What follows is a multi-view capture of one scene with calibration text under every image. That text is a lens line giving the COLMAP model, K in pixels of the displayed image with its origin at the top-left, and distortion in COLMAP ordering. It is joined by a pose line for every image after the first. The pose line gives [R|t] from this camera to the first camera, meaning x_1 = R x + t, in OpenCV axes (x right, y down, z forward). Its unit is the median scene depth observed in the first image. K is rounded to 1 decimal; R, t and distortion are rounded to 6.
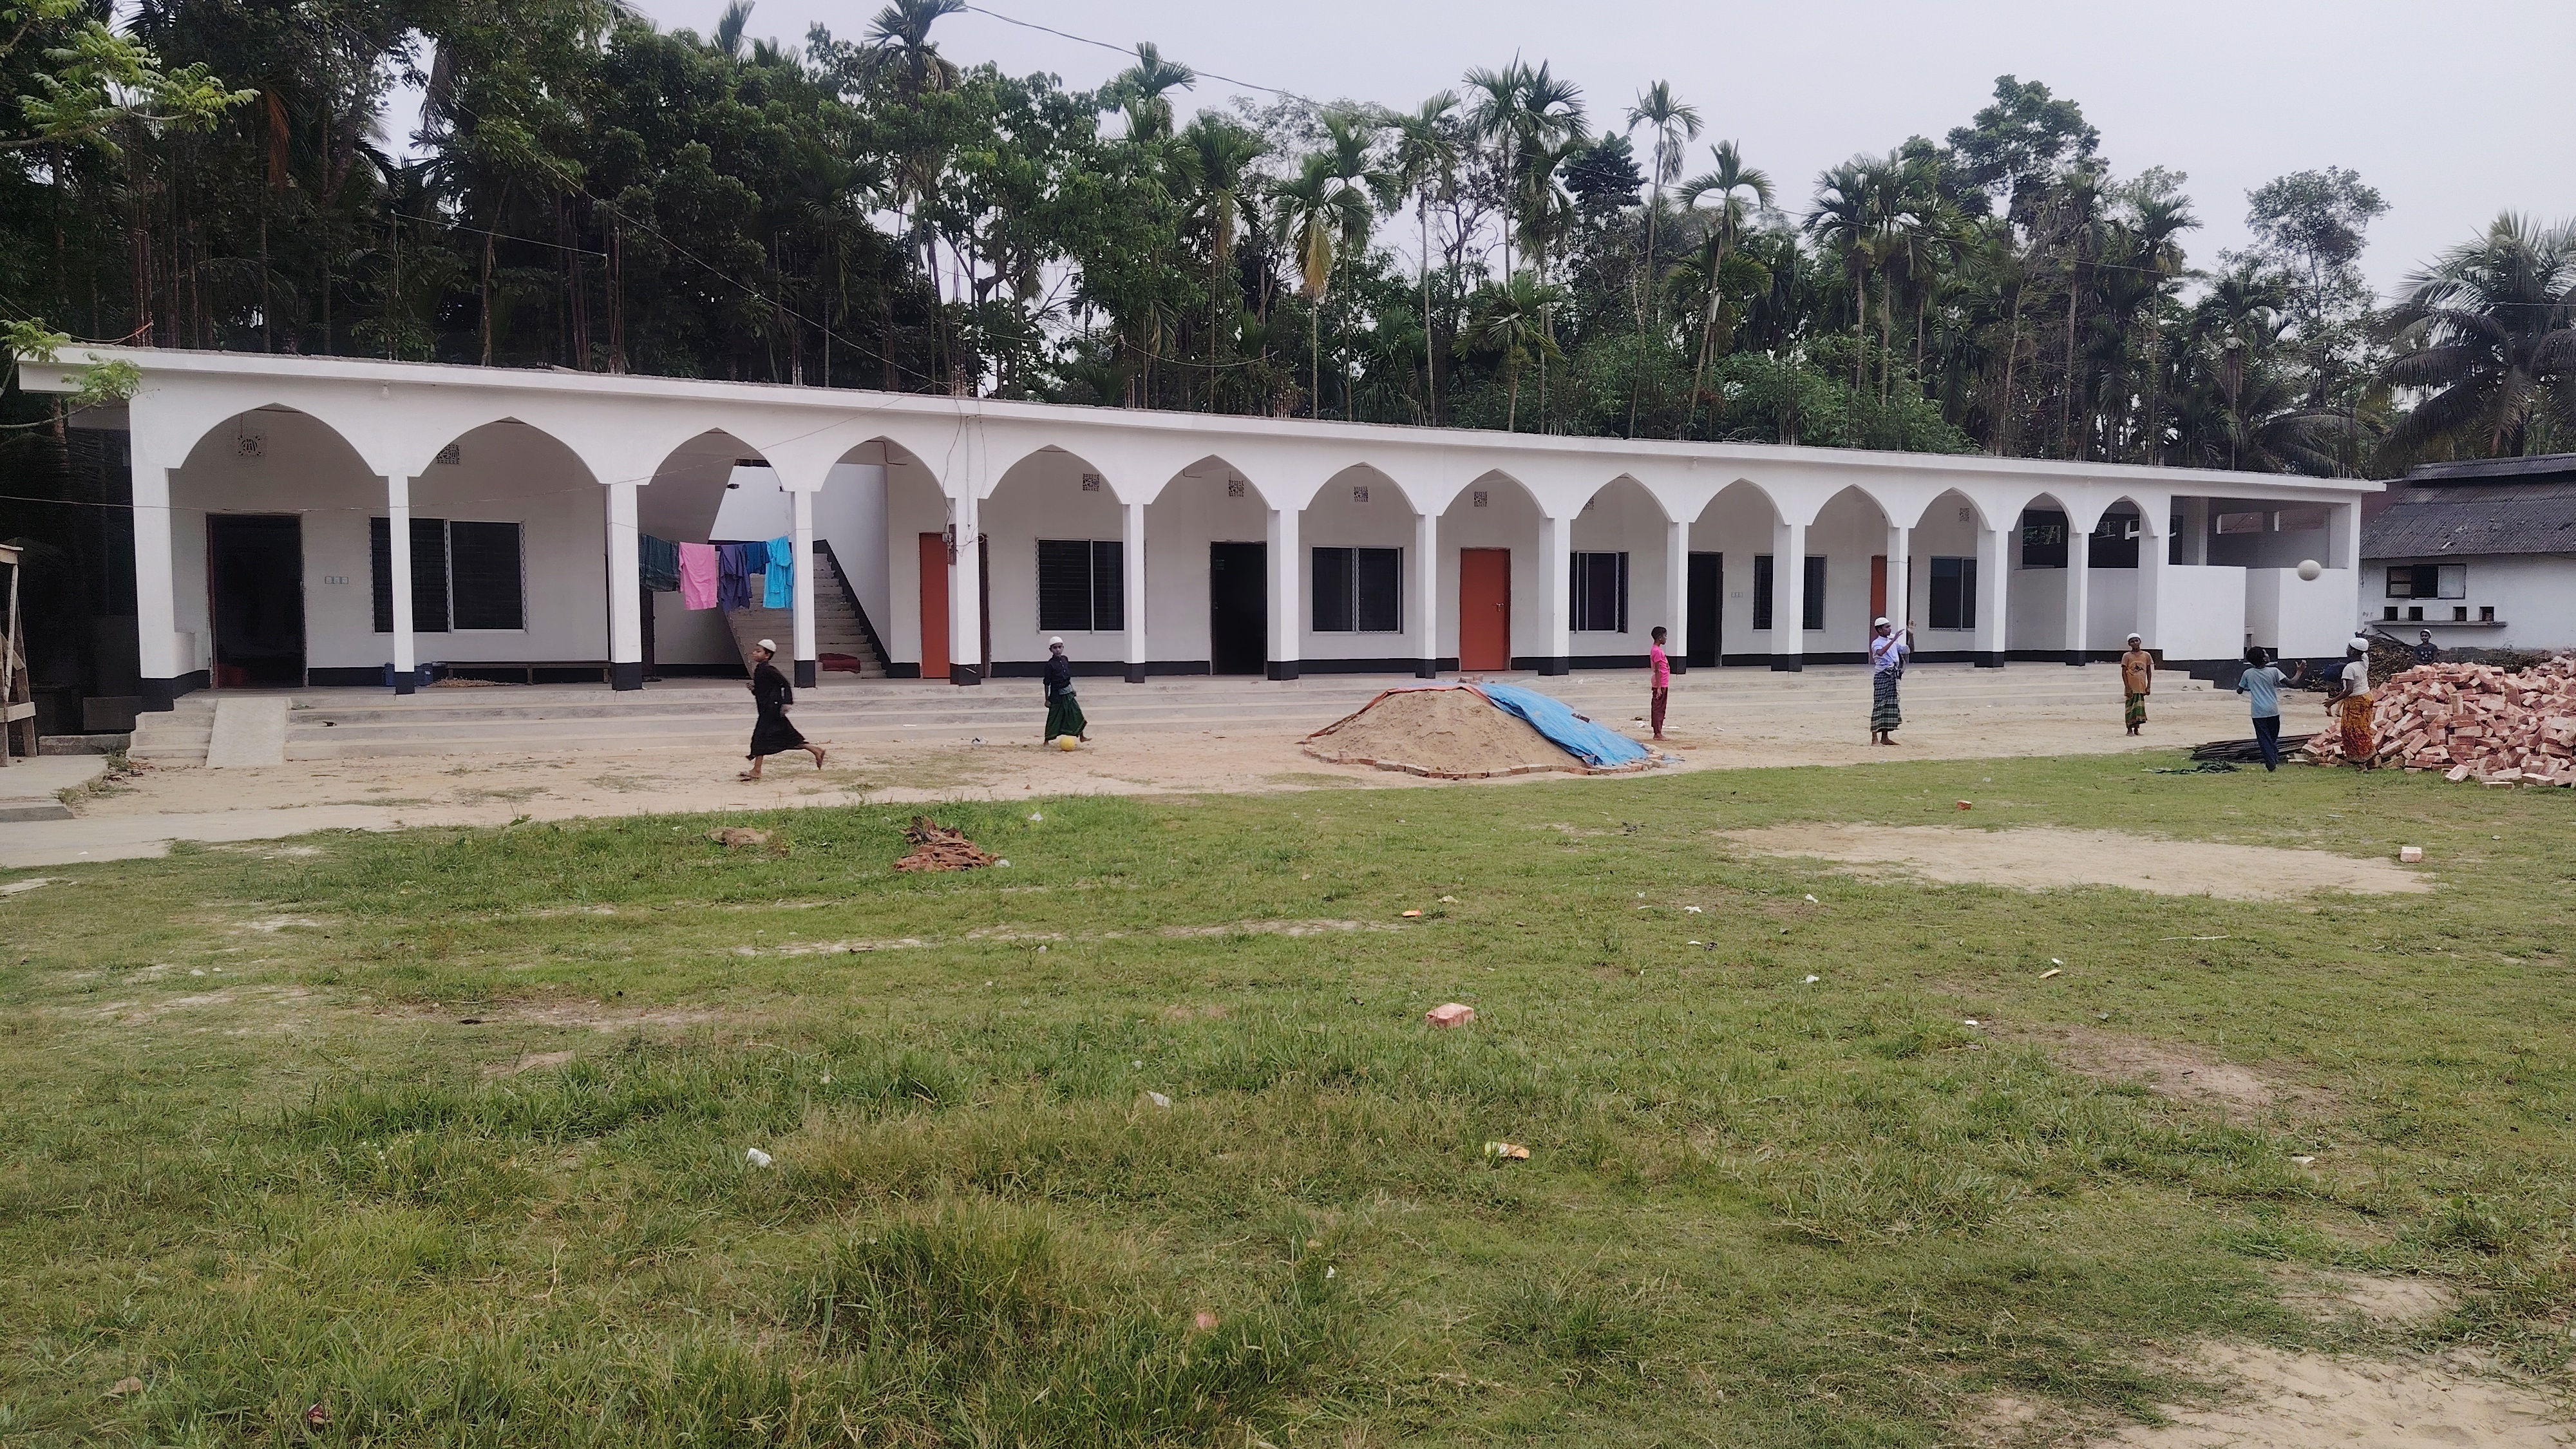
lens RADIAL K [[1778.9, 0, 1285.7], [0, 1778.9, 728.3], [0, 0, 1]] dist [0.007277, -0.006030]
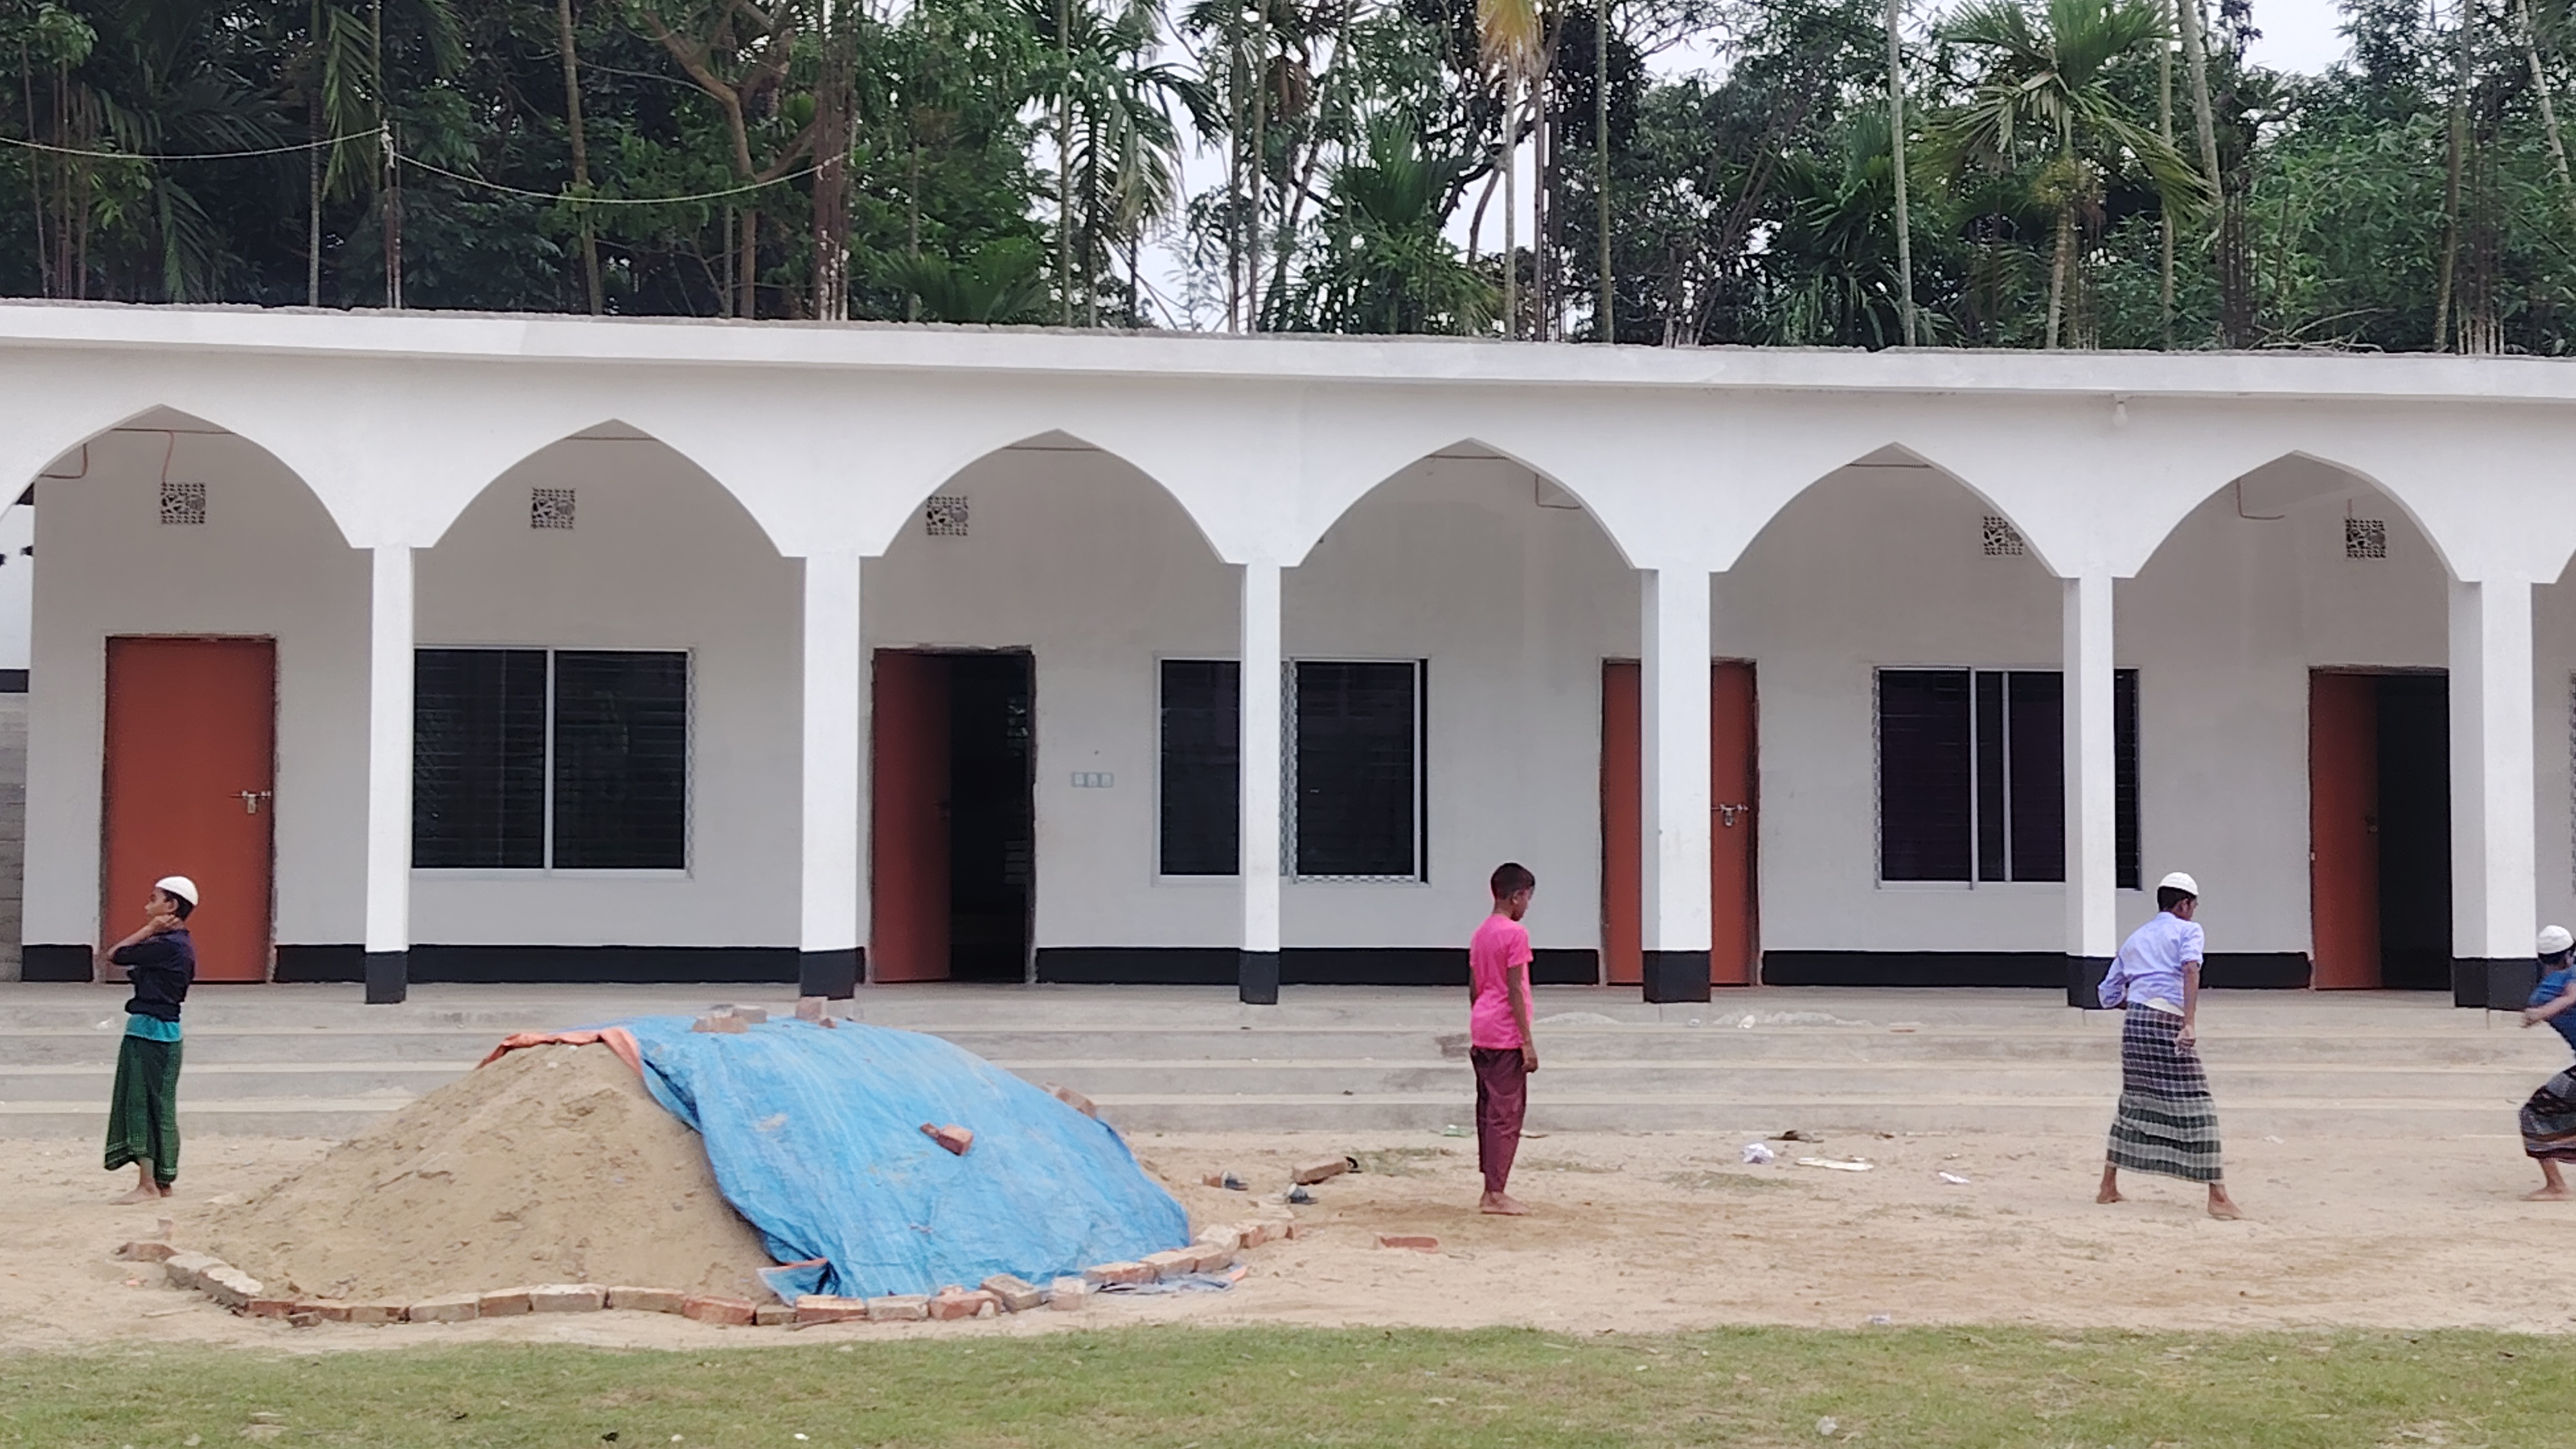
lens RADIAL K [[4030.4, 0, 1288.2], [0, 4030.4, 716.9], [0, 0, 1]] dist [0.151839, 0.000000]
pose [[0.940195, -0.006627, -0.340573, 0.404641], [-0.025524, 0.995630, -0.089834, -0.012740], [0.339680, 0.093154, 0.935917, 0.223657]]
